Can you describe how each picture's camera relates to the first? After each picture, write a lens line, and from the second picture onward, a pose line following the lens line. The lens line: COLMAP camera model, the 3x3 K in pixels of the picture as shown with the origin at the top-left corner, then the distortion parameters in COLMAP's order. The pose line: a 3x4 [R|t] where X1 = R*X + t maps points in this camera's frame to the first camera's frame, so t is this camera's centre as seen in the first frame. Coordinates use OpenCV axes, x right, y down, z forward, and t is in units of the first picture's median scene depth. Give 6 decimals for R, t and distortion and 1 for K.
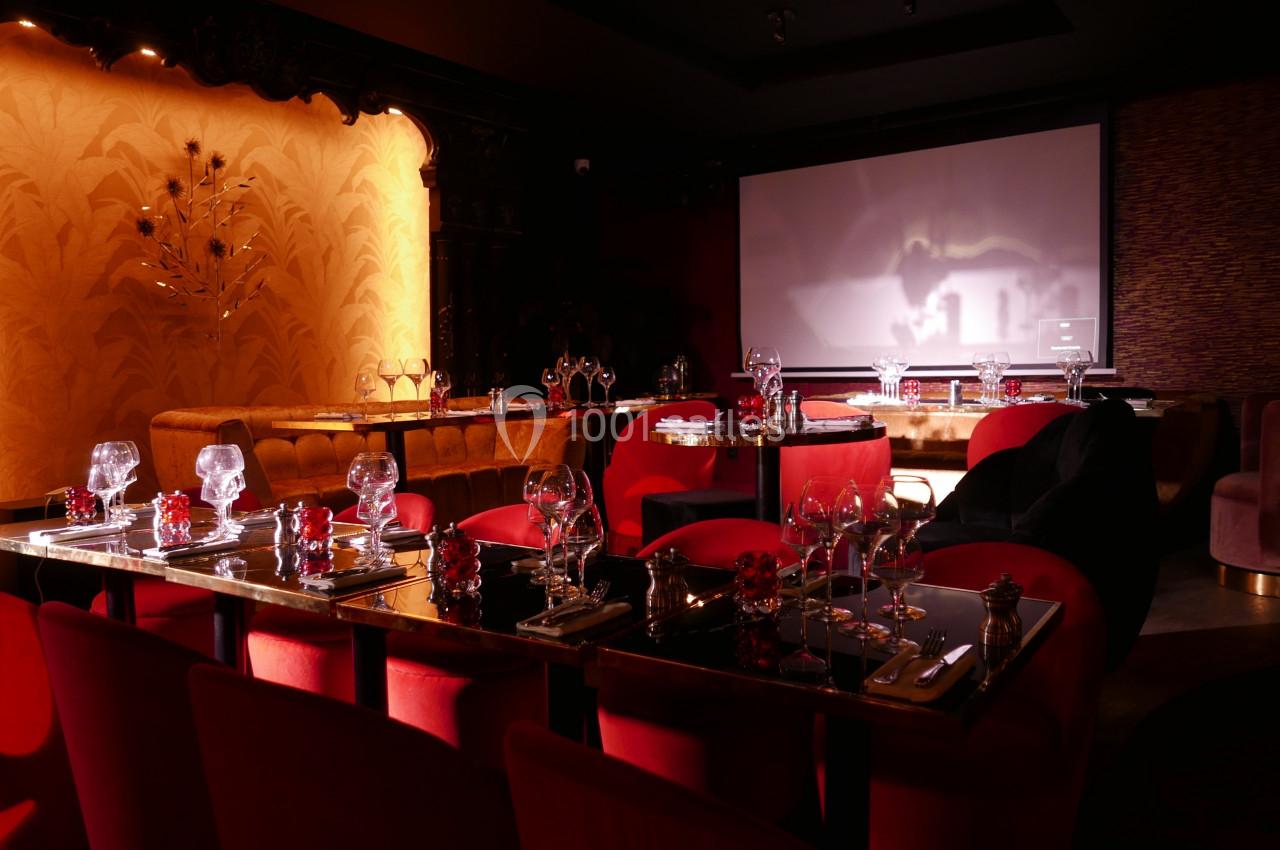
lens RADIAL K [[1041.1, 0, 639.7], [0, 1041.1, 407.0], [0, 0, 1]] dist [-0.004032, 0.010637]
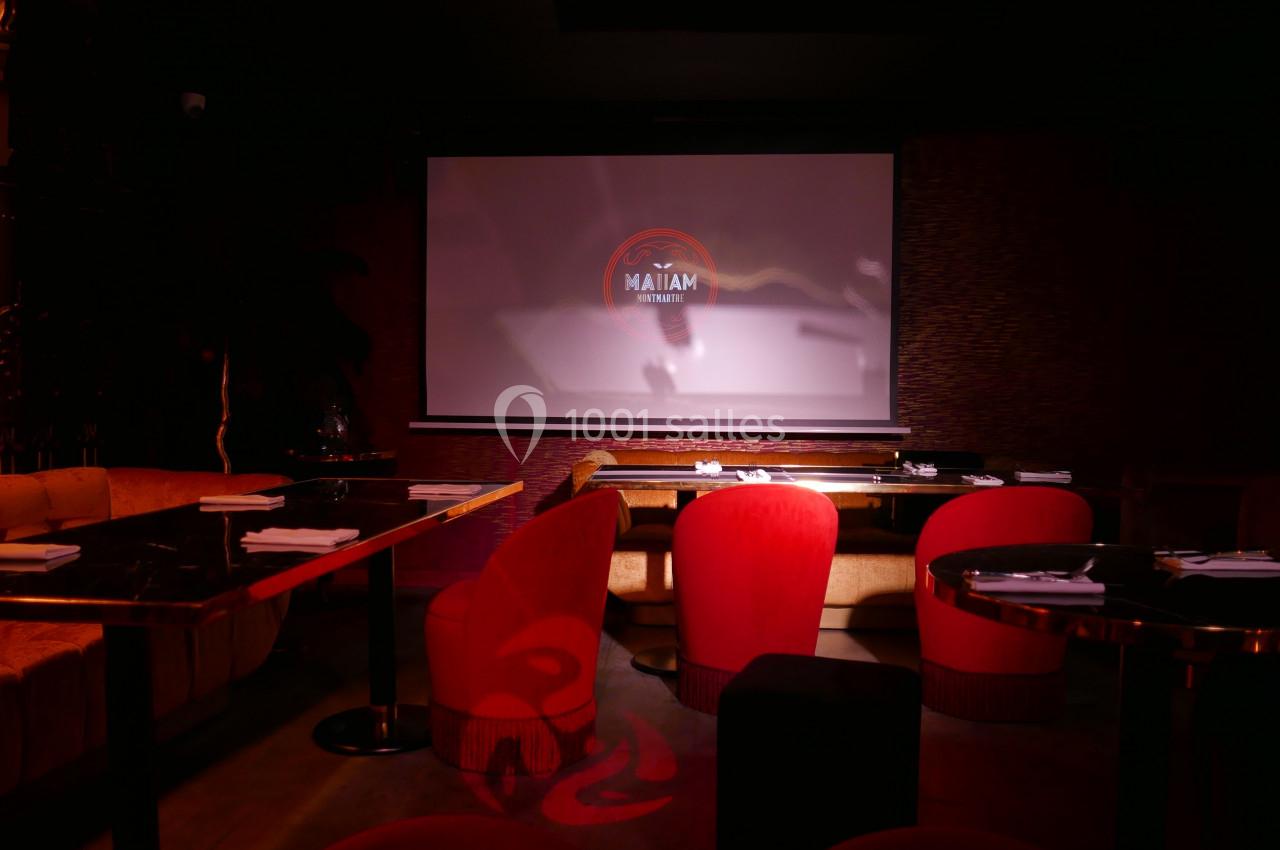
lens RADIAL K [[1041.1, 0, 639.7], [0, 1041.1, 407.0], [0, 0, 1]] dist [-0.004032, 0.010637]
pose [[0.824231, 0.014473, 0.566069, -0.242679], [-0.001349, 0.999721, -0.023597, -0.032807], [-0.566252, 0.018686, 0.824020, 0.387141]]
